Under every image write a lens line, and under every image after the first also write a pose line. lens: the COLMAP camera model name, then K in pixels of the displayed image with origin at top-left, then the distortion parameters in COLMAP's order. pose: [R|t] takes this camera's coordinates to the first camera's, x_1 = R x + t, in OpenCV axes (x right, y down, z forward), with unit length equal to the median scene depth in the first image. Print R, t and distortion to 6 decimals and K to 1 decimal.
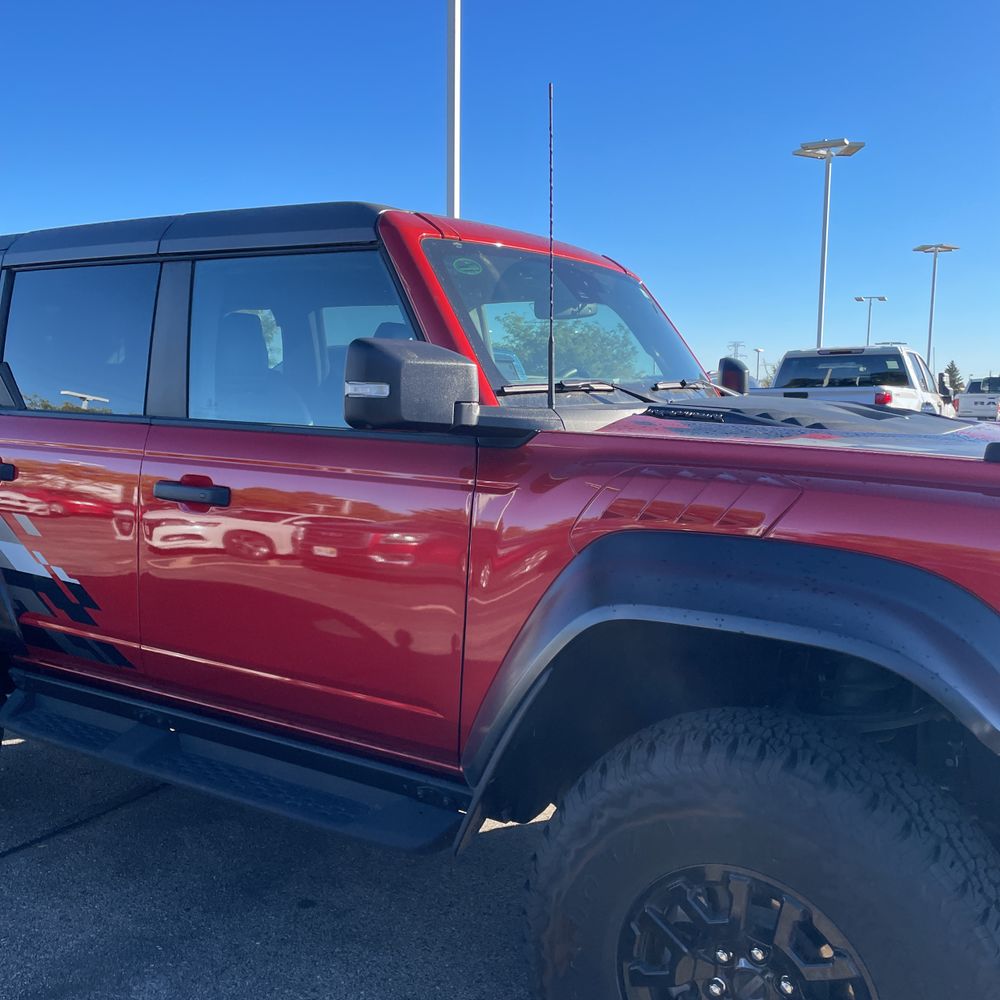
lens RADIAL K [[998.3, 0, 496.1], [0, 998.3, 502.9], [0, 0, 1]] dist [0.110368, -0.145840]
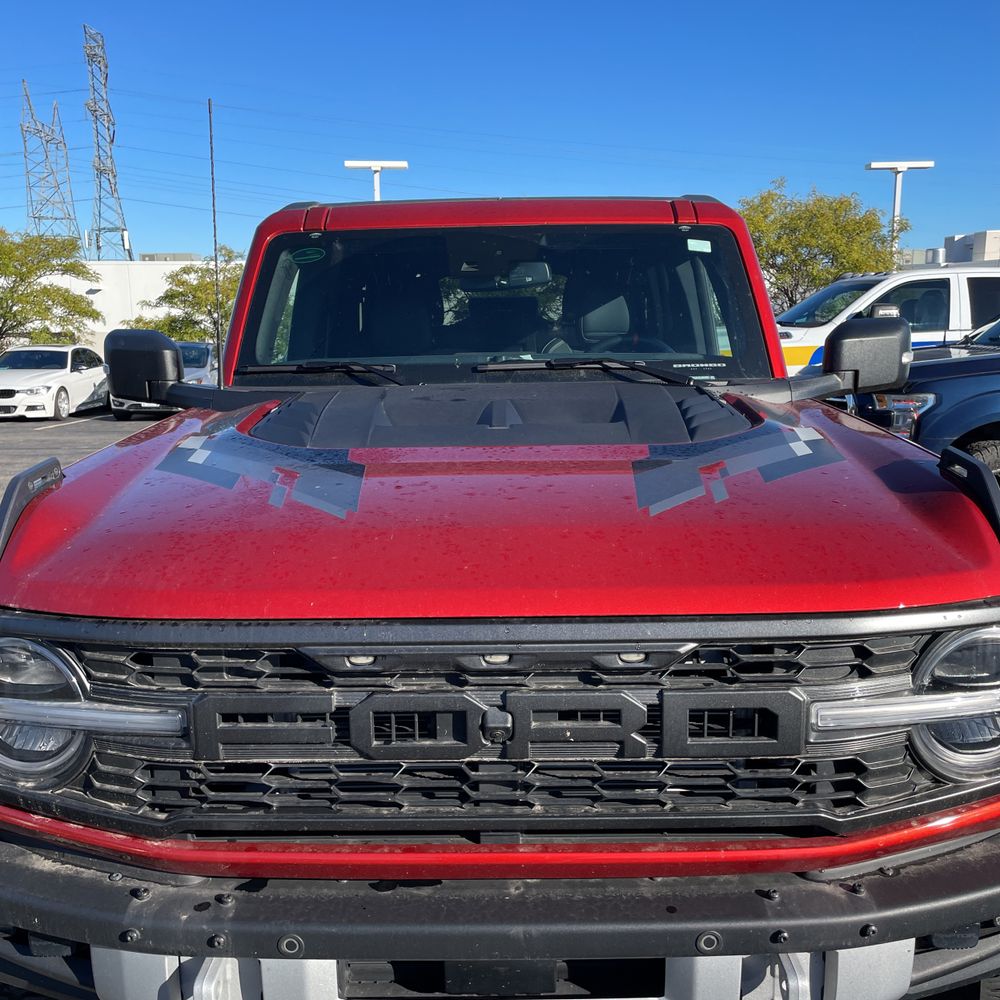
lens RADIAL K [[1006.9, 0, 499.6], [0, 1006.9, 516.7], [0, 0, 1]] dist [0.099850, -0.134749]
pose [[0.526410, 0.162864, -0.834486, 0.954195], [-0.087140, 0.986648, 0.137592, -0.108421], [0.845754, 0.000287, 0.533574, 0.512837]]
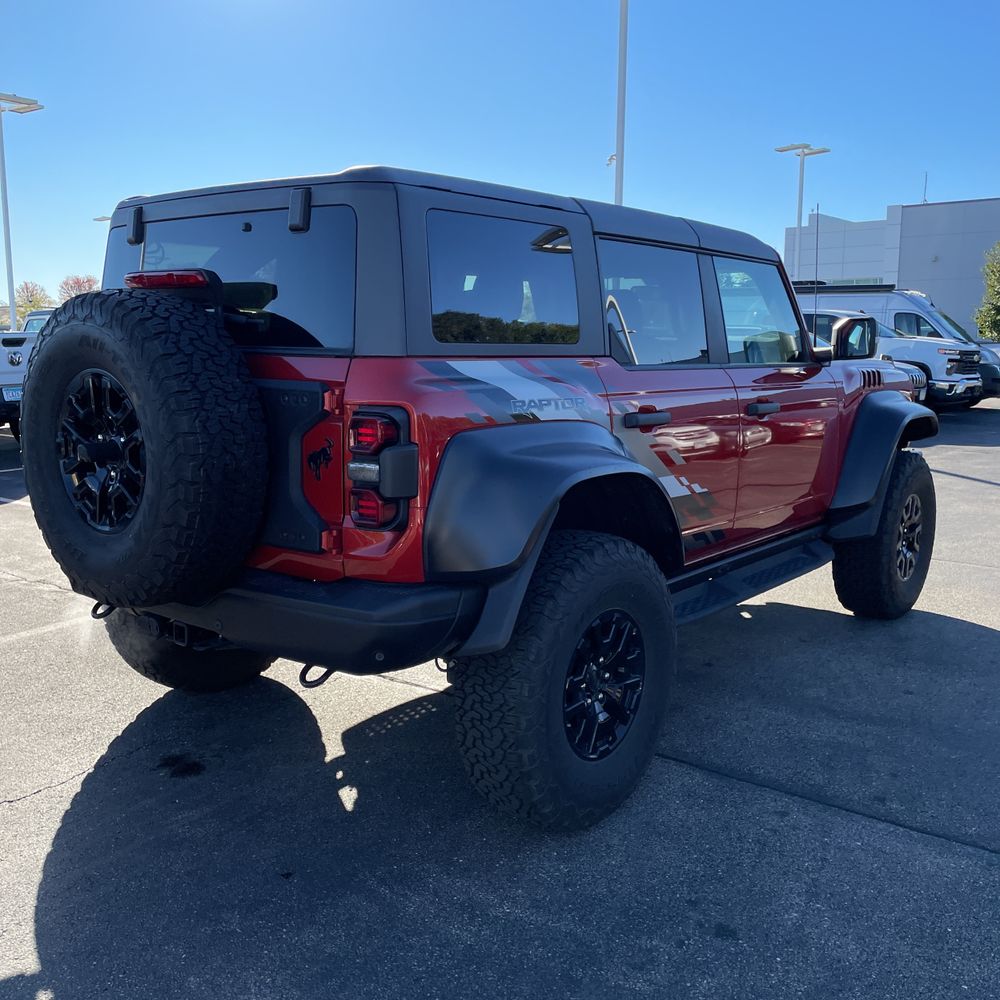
lens RADIAL K [[995.4, 0, 486.5], [0, 995.4, 497.2], [0, 0, 1]] dist [0.111540, -0.169951]
pose [[0.118577, -0.162708, 0.979523, -1.792217], [0.117222, 0.981878, 0.148908, -0.147614], [-0.986001, 0.097164, 0.135501, 1.137477]]
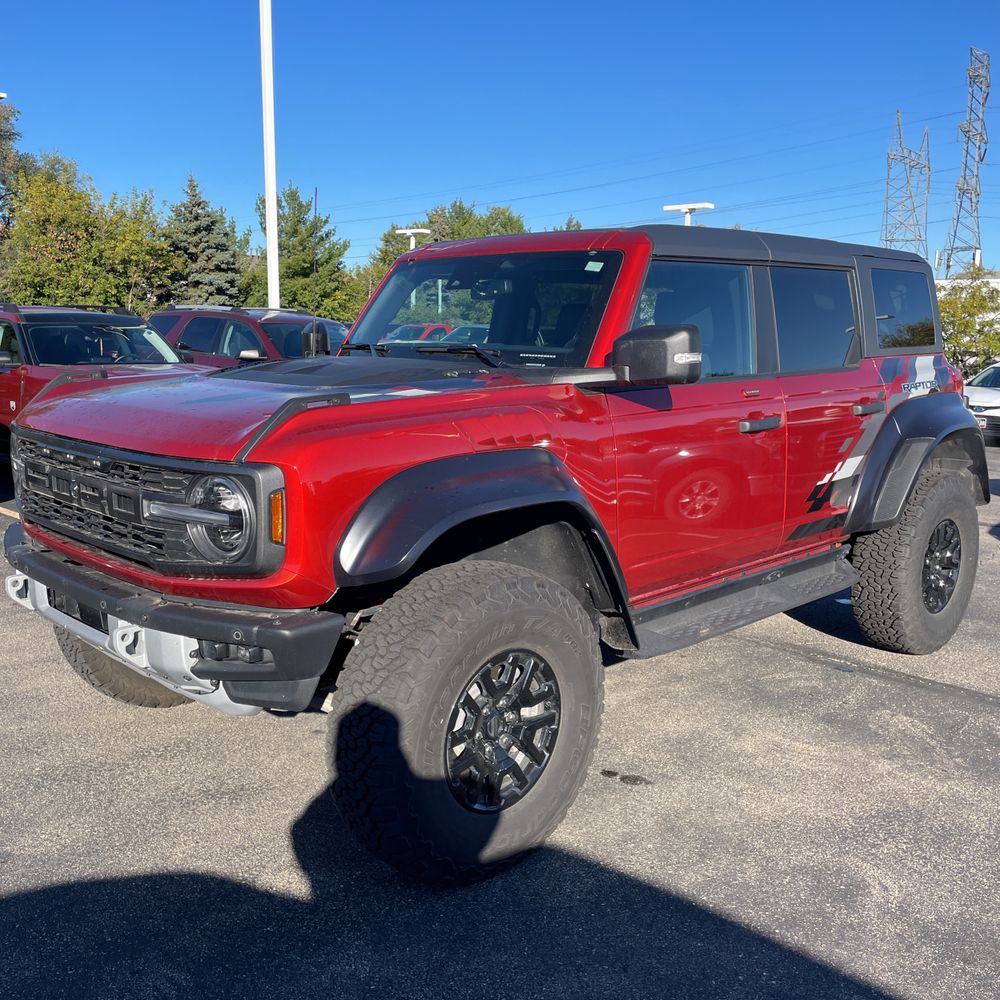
lens RADIAL K [[1001.7, 0, 500.0], [0, 1001.7, 500.0], [0, 0, 1]] dist [0.103786, -0.143181]
pose [[-0.225575, 0.160021, -0.960994, 1.486391], [-0.128968, 0.972832, 0.192265, -0.193556], [0.965652, 0.167308, -0.198809, 1.405384]]
